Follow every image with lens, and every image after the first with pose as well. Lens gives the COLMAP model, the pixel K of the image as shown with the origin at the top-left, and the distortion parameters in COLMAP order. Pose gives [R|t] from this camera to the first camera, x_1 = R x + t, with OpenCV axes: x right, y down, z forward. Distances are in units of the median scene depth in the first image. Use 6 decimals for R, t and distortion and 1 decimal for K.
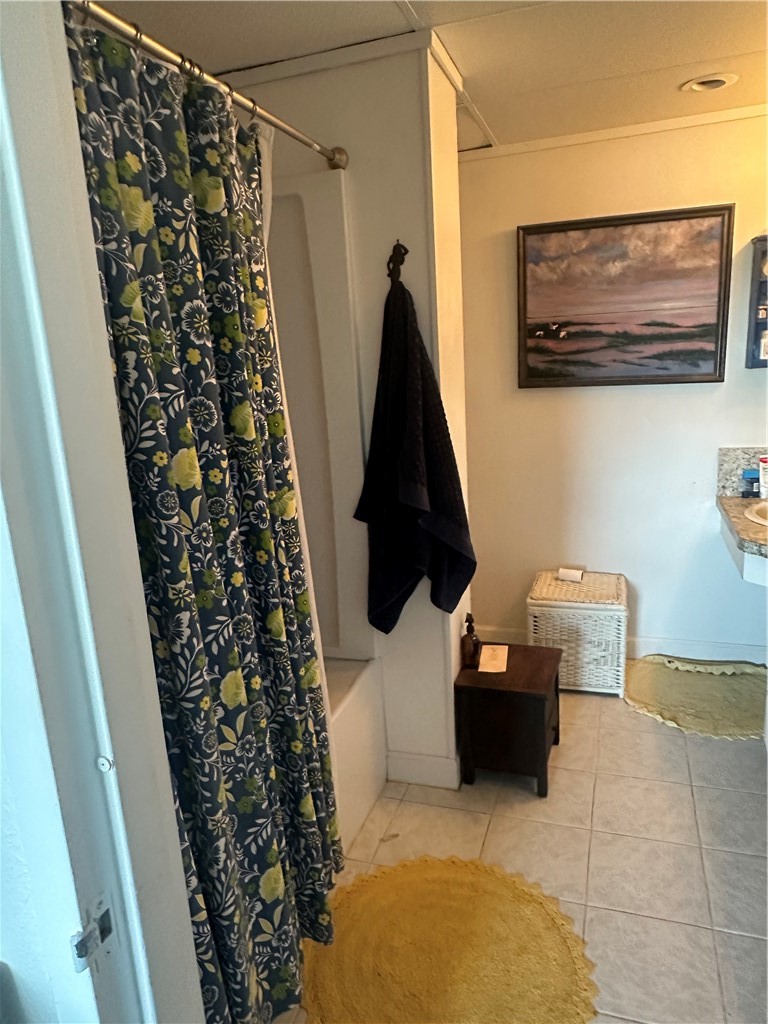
lens RADIAL K [[690.1, 0, 379.3], [0, 690.1, 509.1], [0, 0, 1]] dist [-0.005451, 0.003718]
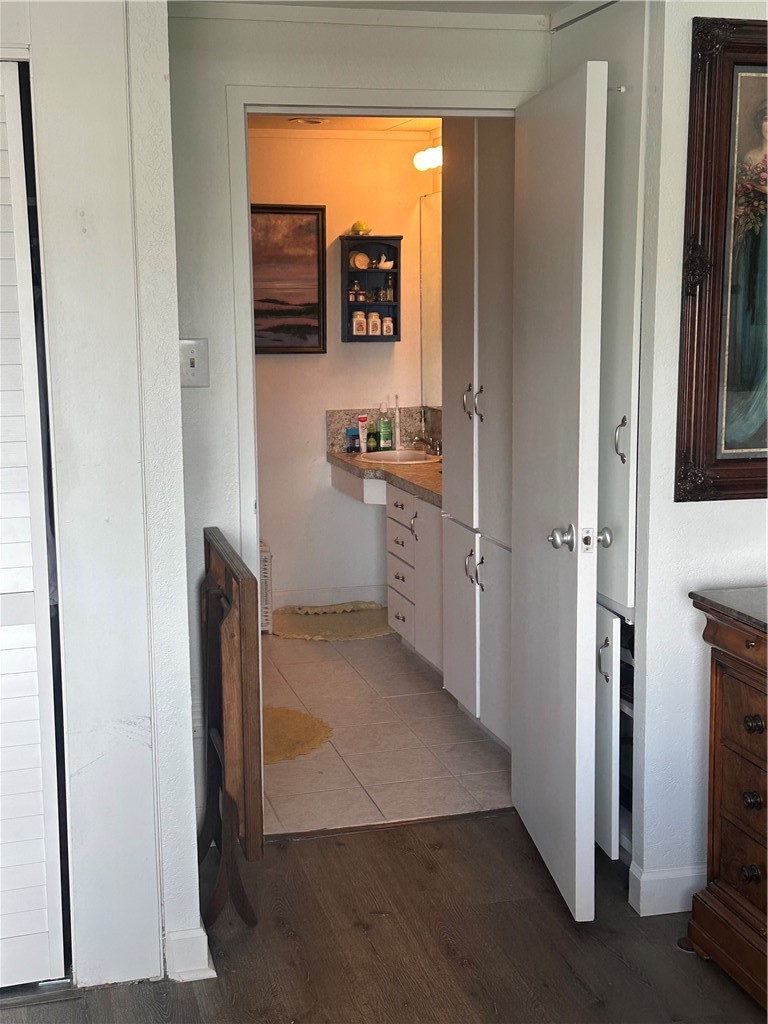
lens RADIAL K [[1410.7, 0, 386.7], [0, 1410.7, 515.9], [0, 0, 1]] dist [0.112148, 0.000000]
pose [[0.828008, -0.035187, 0.559610, -0.762441], [0.085403, 0.994299, -0.063844, 0.250167], [-0.554173, 0.100656, 0.826293, -1.002428]]
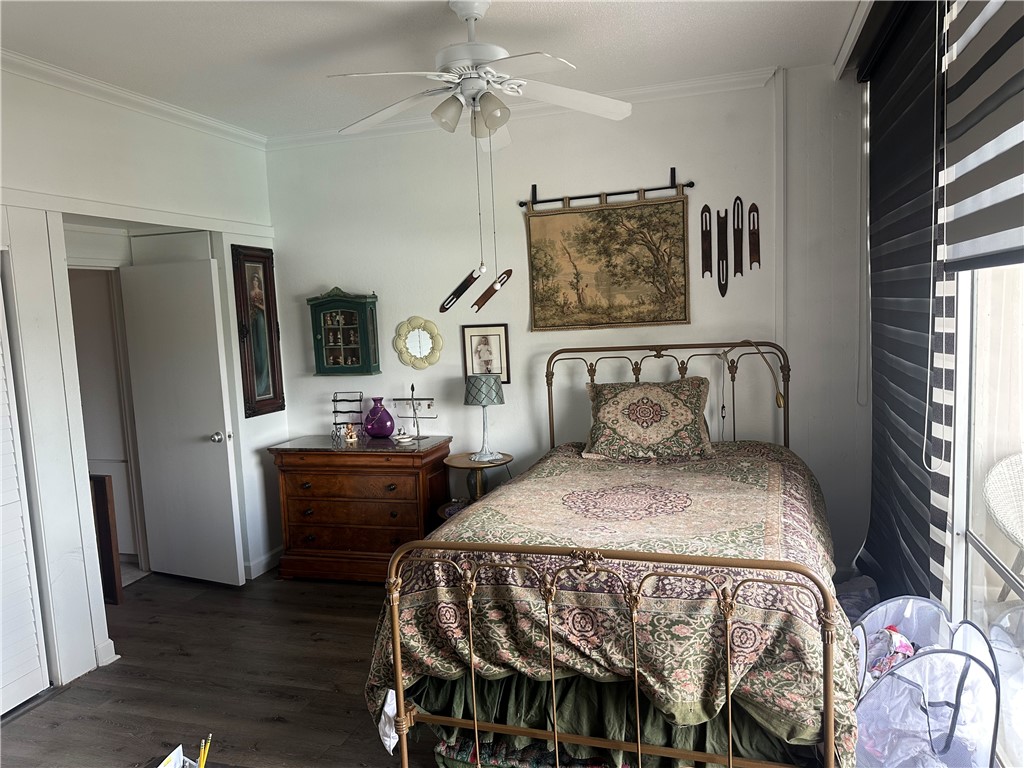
lens RADIAL K [[715.6, 0, 520.0], [0, 715.6, 385.5], [0, 0, 1]] dist [0.067841, -0.092879]
pose [[-0.035318, -0.042603, 0.998468, -2.431729], [0.269832, 0.961578, 0.050573, 0.131569], [-0.962260, 0.271204, -0.022465, -0.405521]]
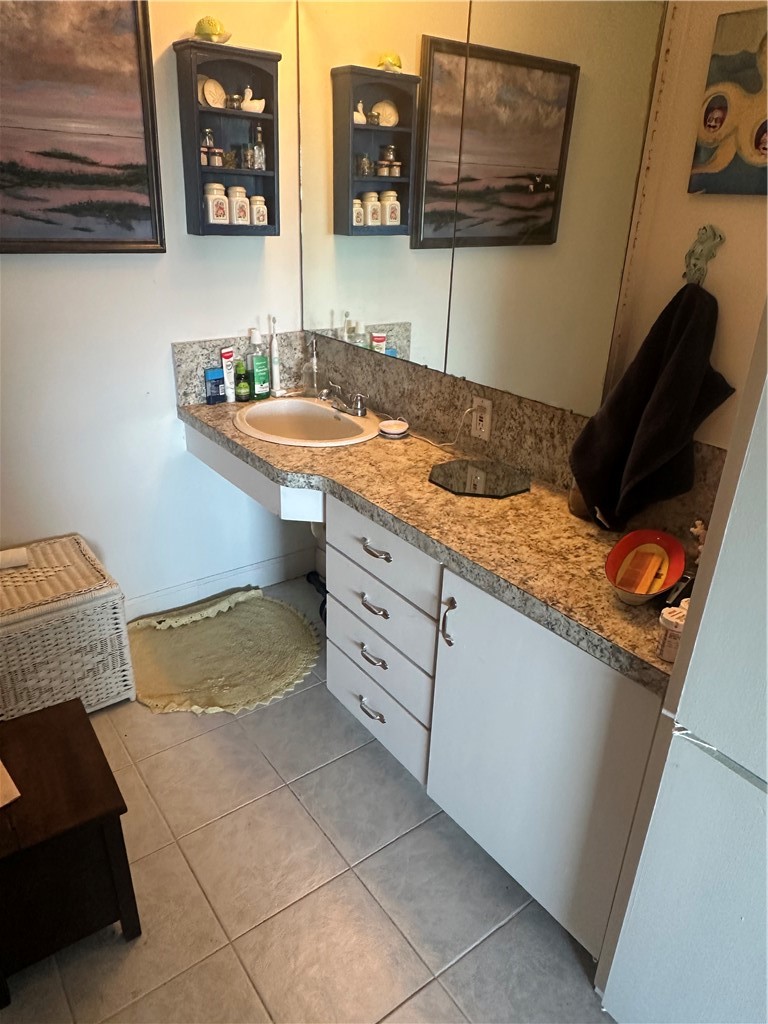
lens RADIAL K [[690.1, 0, 375.4], [0, 690.1, 509.1], [0, 0, 1]] dist [-0.005451, 0.003718]
pose [[0.567807, -0.267117, 0.778616, -0.021923], [0.115027, 0.962352, 0.246267, -0.076112], [-0.815085, -0.050270, 0.577156, 0.377249]]
